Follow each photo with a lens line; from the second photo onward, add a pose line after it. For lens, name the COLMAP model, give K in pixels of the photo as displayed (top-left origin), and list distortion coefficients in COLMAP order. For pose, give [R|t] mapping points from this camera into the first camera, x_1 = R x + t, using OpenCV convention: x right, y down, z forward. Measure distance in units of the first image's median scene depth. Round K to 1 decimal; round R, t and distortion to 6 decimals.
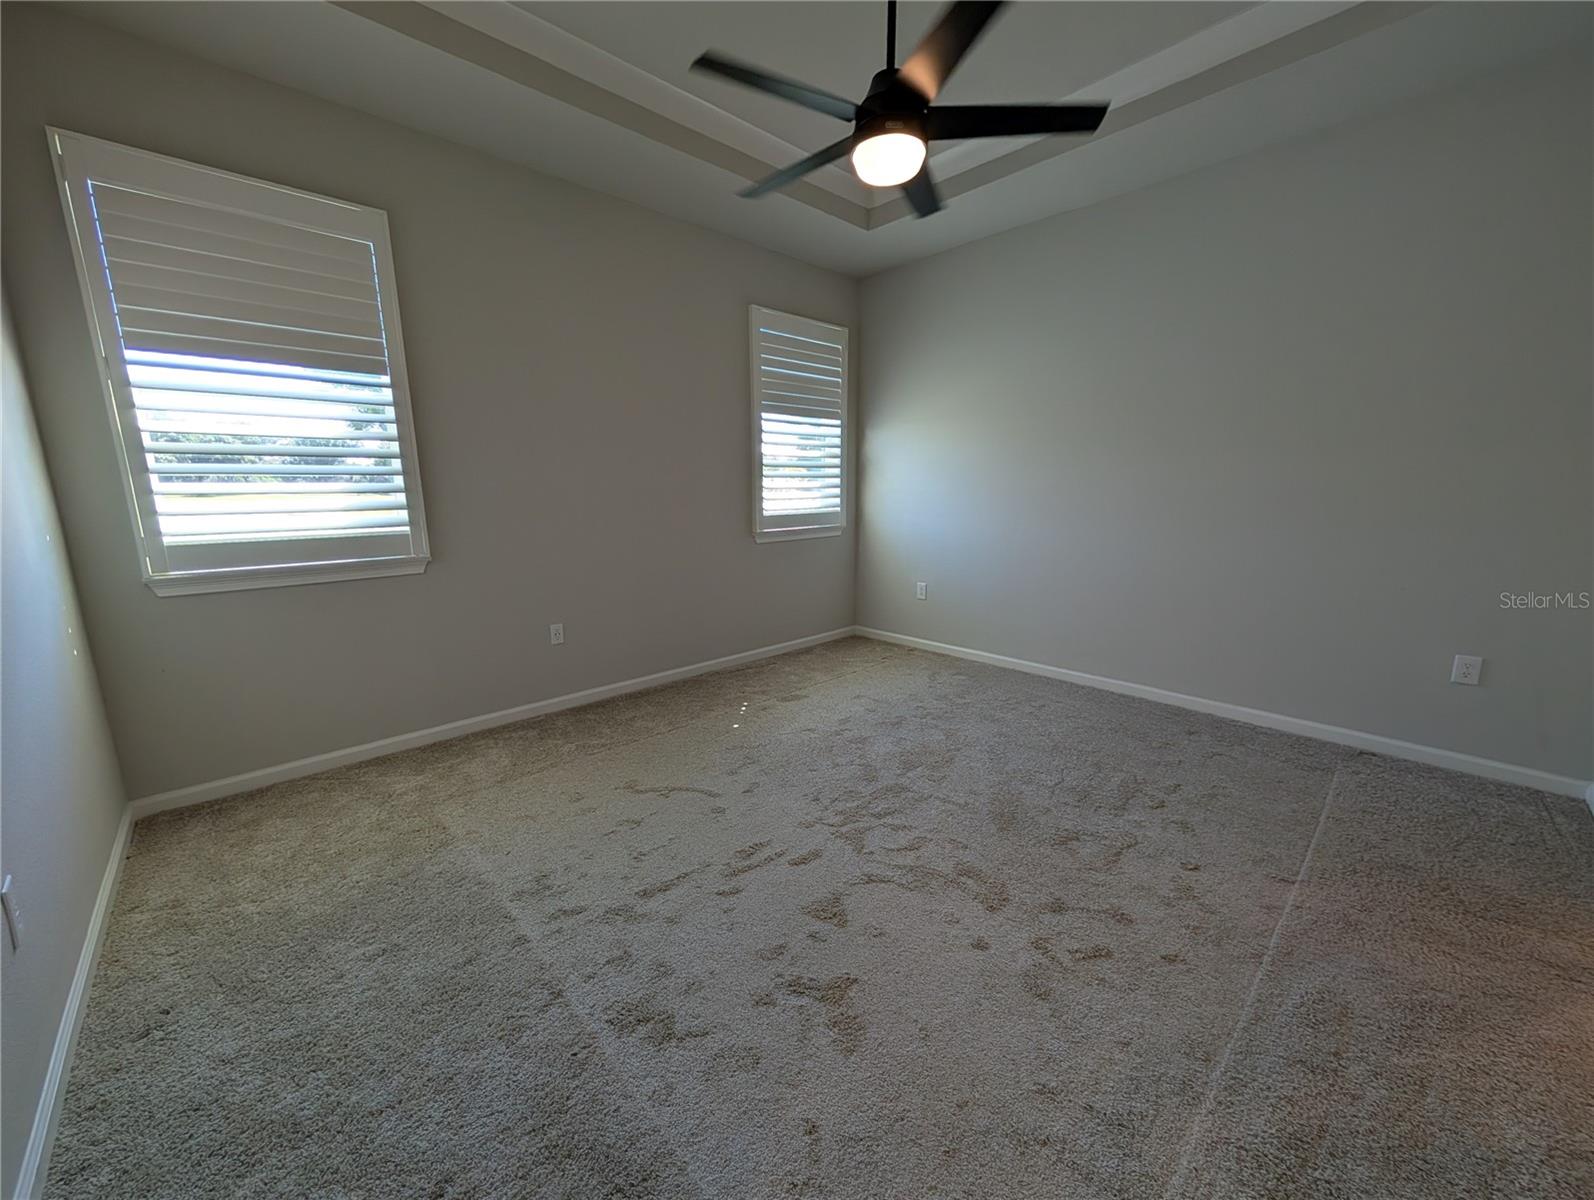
lens RADIAL K [[604.9, 0, 795.5], [0, 604.9, 599.7], [0, 0, 1]] dist [0.002121, -0.000184]
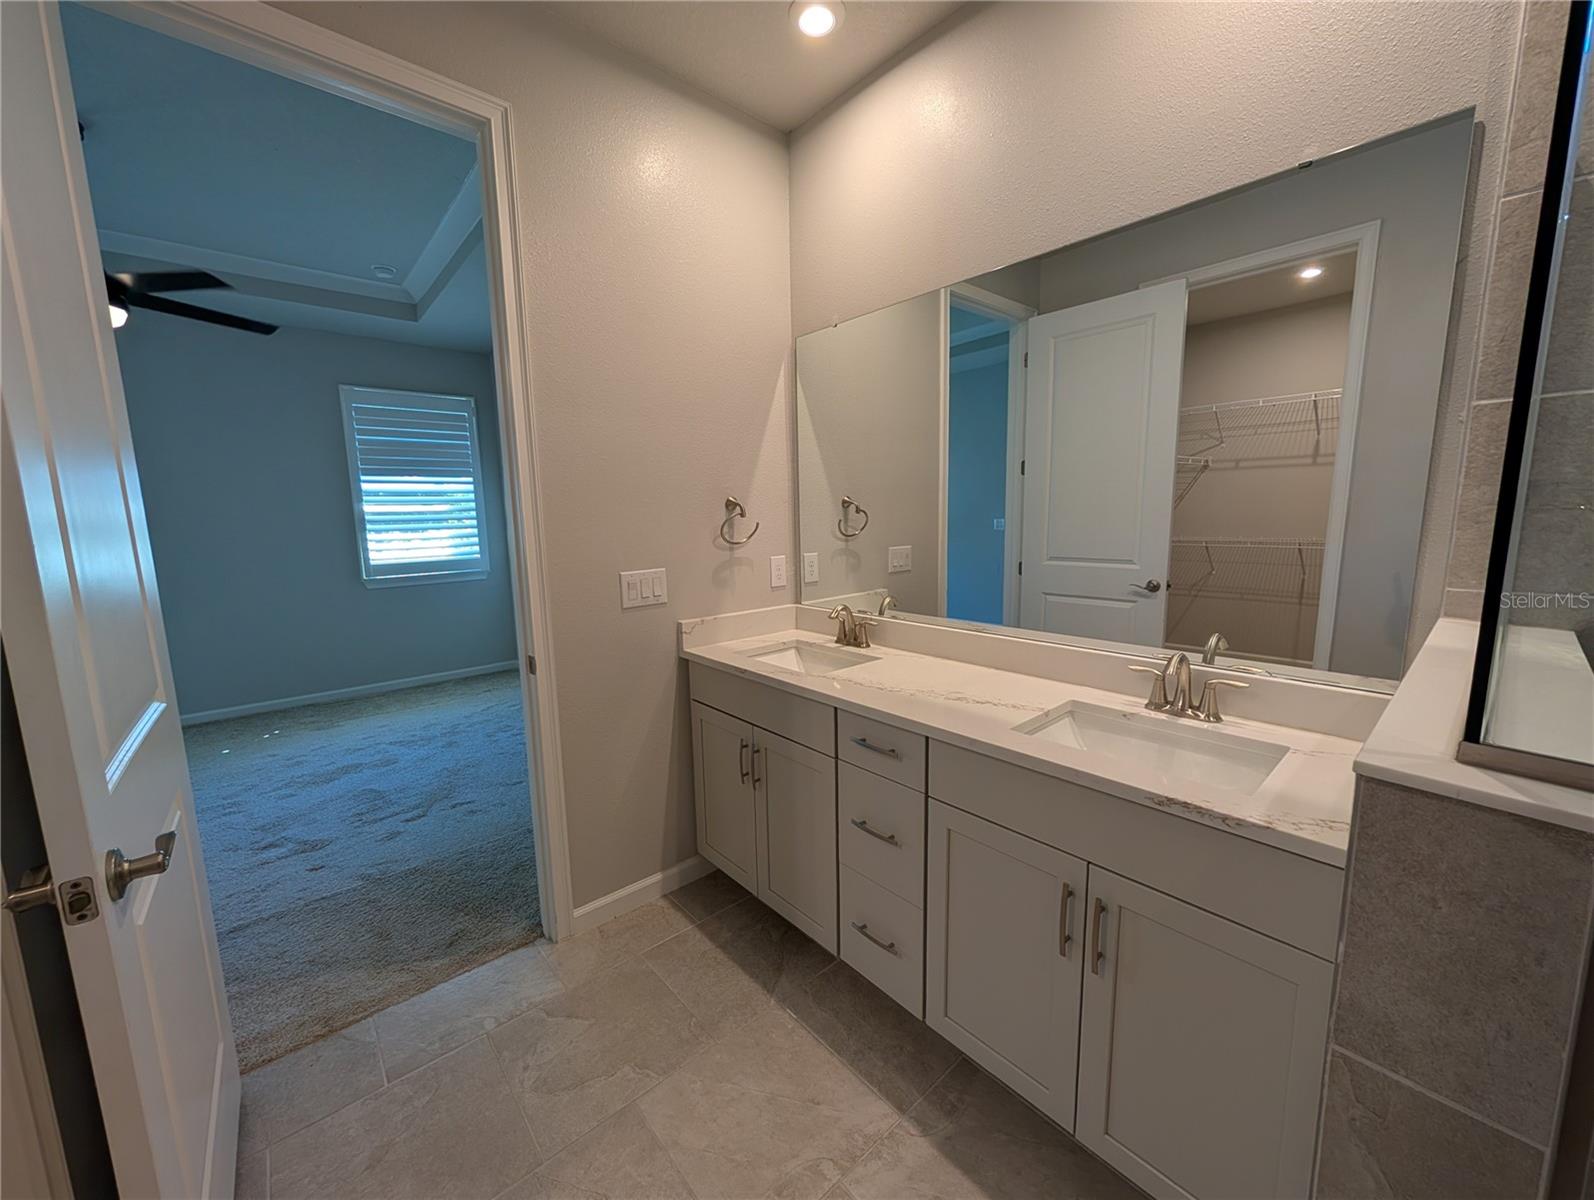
lens RADIAL K [[604.9, 0, 795.5], [0, 604.9, 599.7], [0, 0, 1]] dist [0.002121, -0.000184]
pose [[0.999131, -0.009668, -0.040545, 0.817301], [0.007984, 0.999107, -0.041483, -0.020968], [0.040910, 0.041123, 0.998316, -0.102130]]
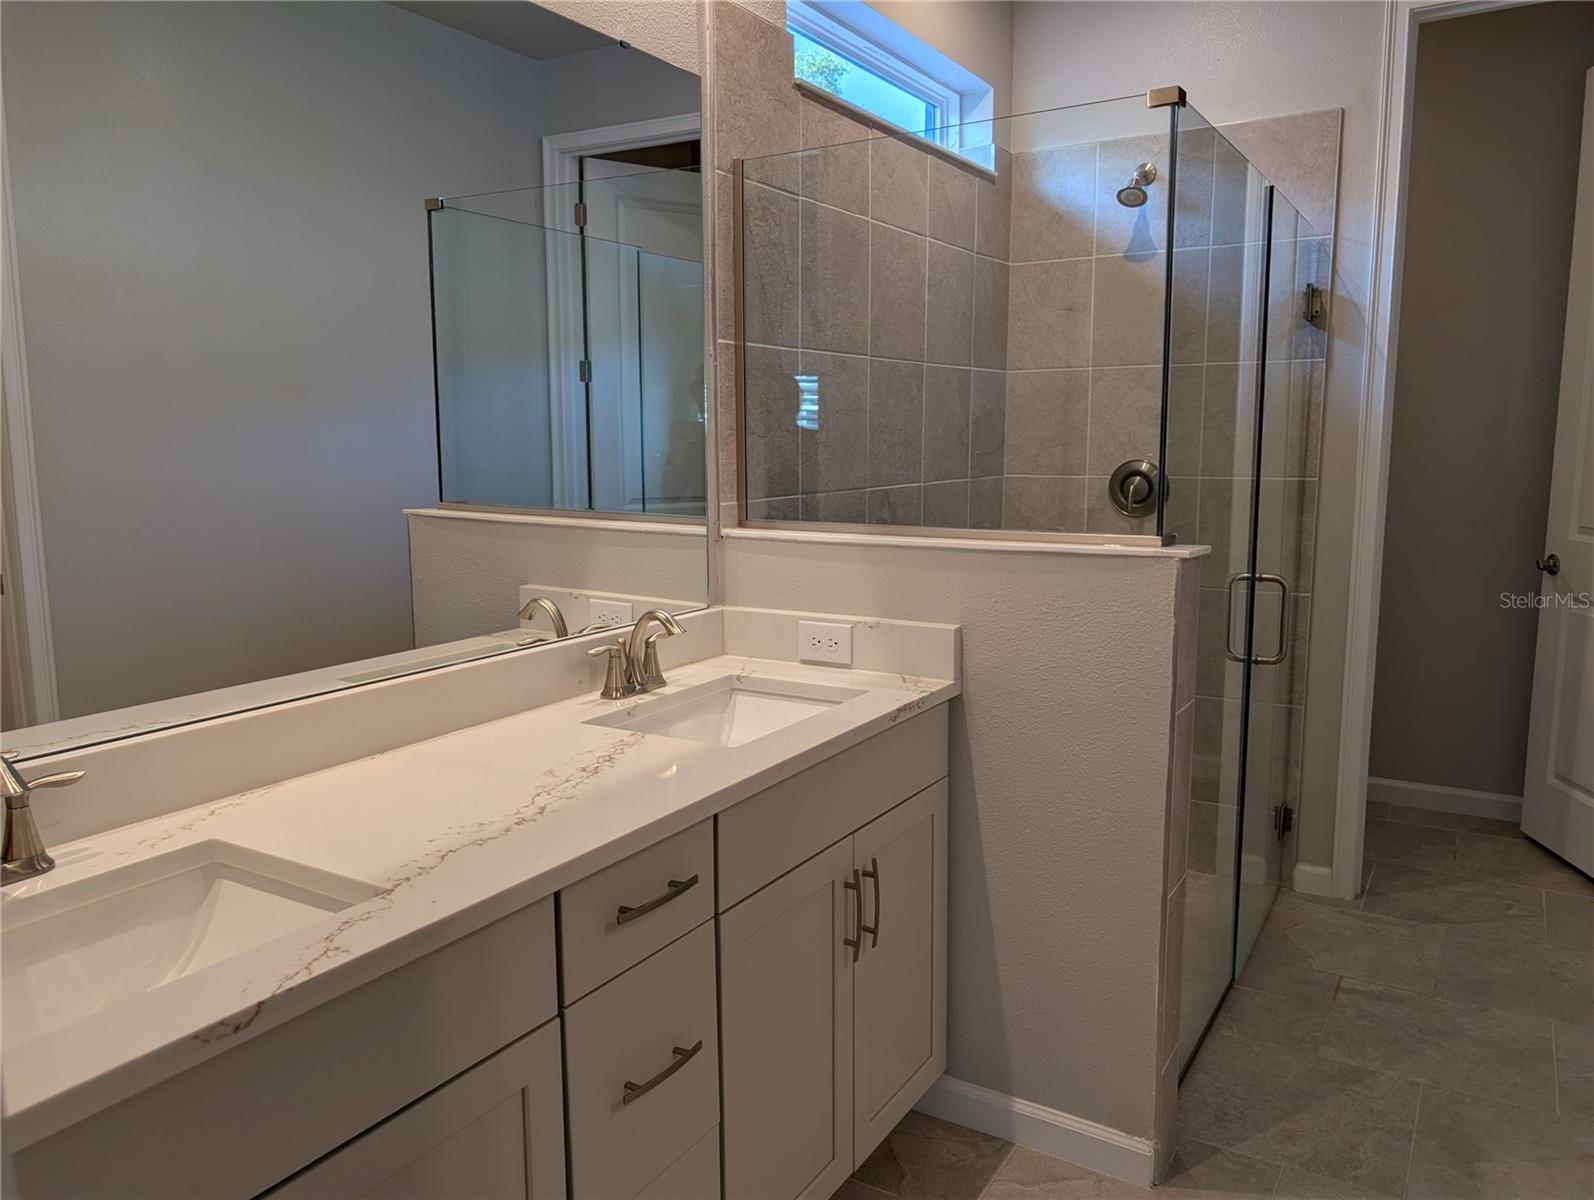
lens RADIAL K [[1145.7, 0, 800.4], [0, 1145.7, 606.4], [0, 0, 1]] dist [0.022102, -0.004145]
pose [[-0.262024, -0.138468, 0.955076, 0.519490], [0.186333, 0.963772, 0.190849, -0.088781], [-0.946902, 0.227970, -0.226730, 0.293875]]
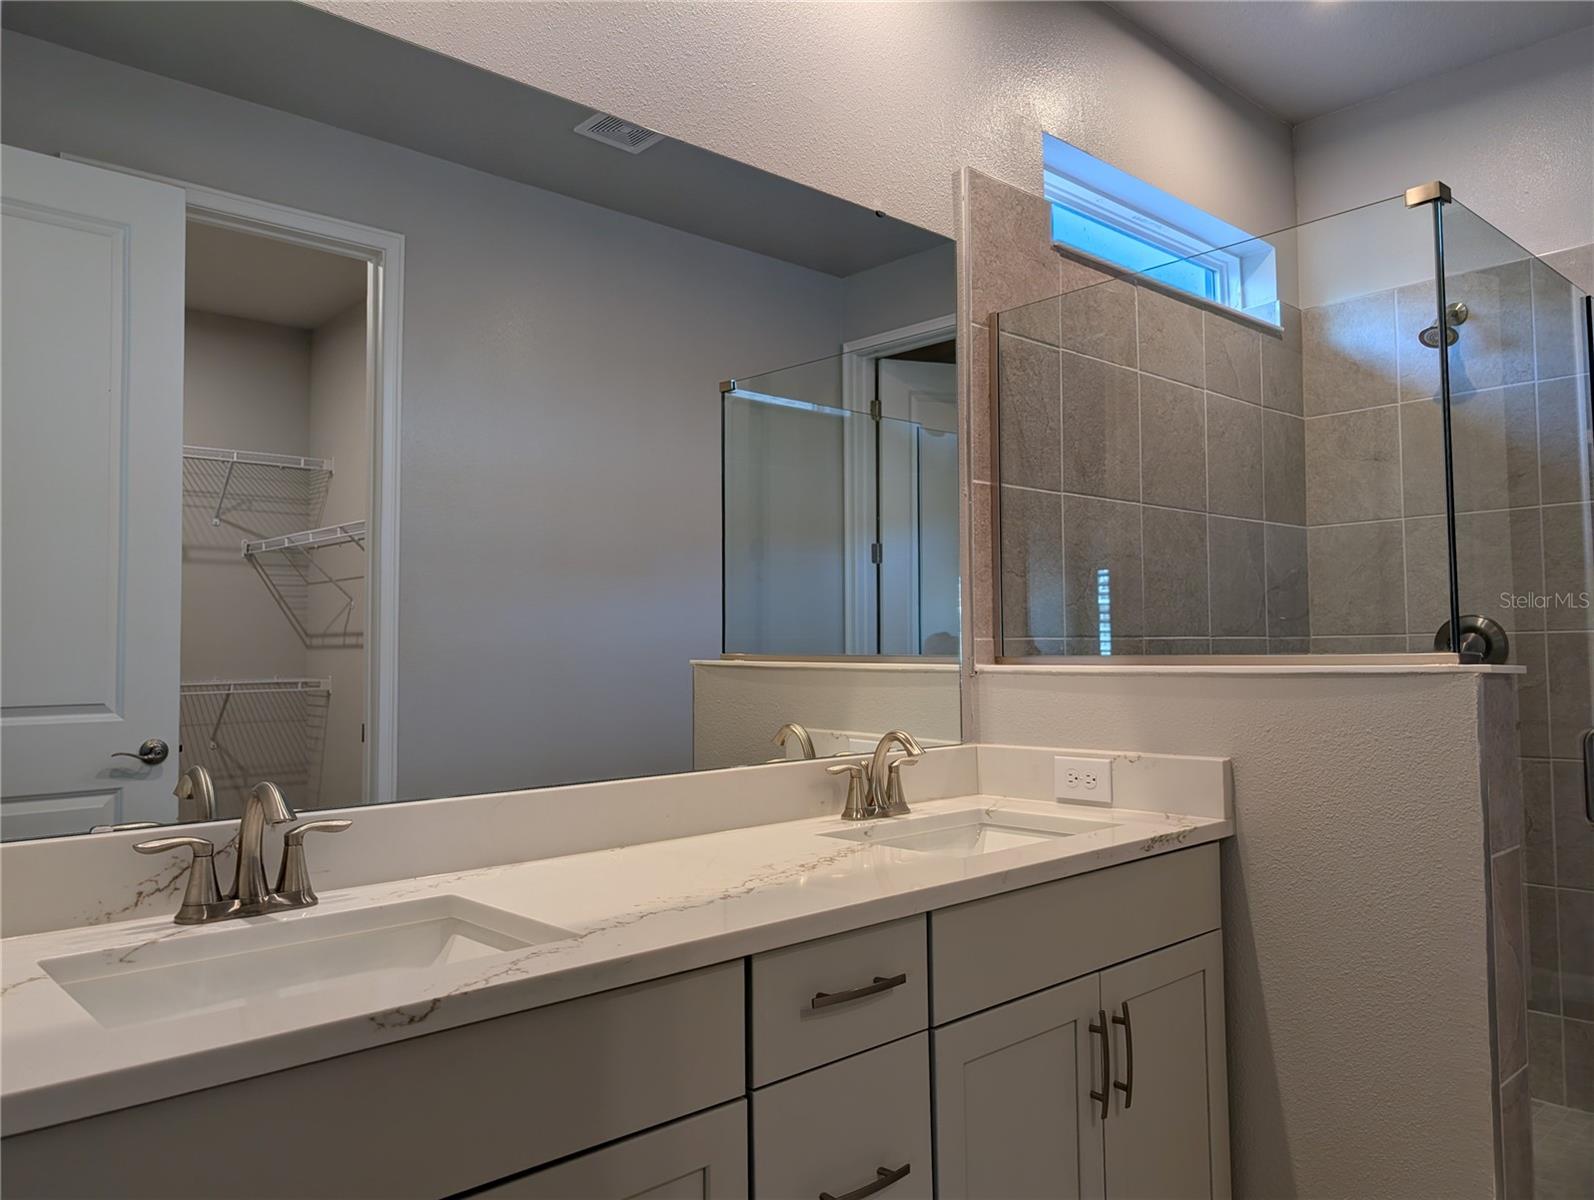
lens RADIAL K [[1146.3, 0, 808.3], [0, 1146.3, 611.0], [0, 0, 1]] dist [0.029738, -0.029996]
pose [[0.005332, 0.040865, 0.999150, 0.513192], [0.199886, 0.978957, -0.041106, -0.042133], [-0.979805, 0.199935, -0.002948, 0.269665]]
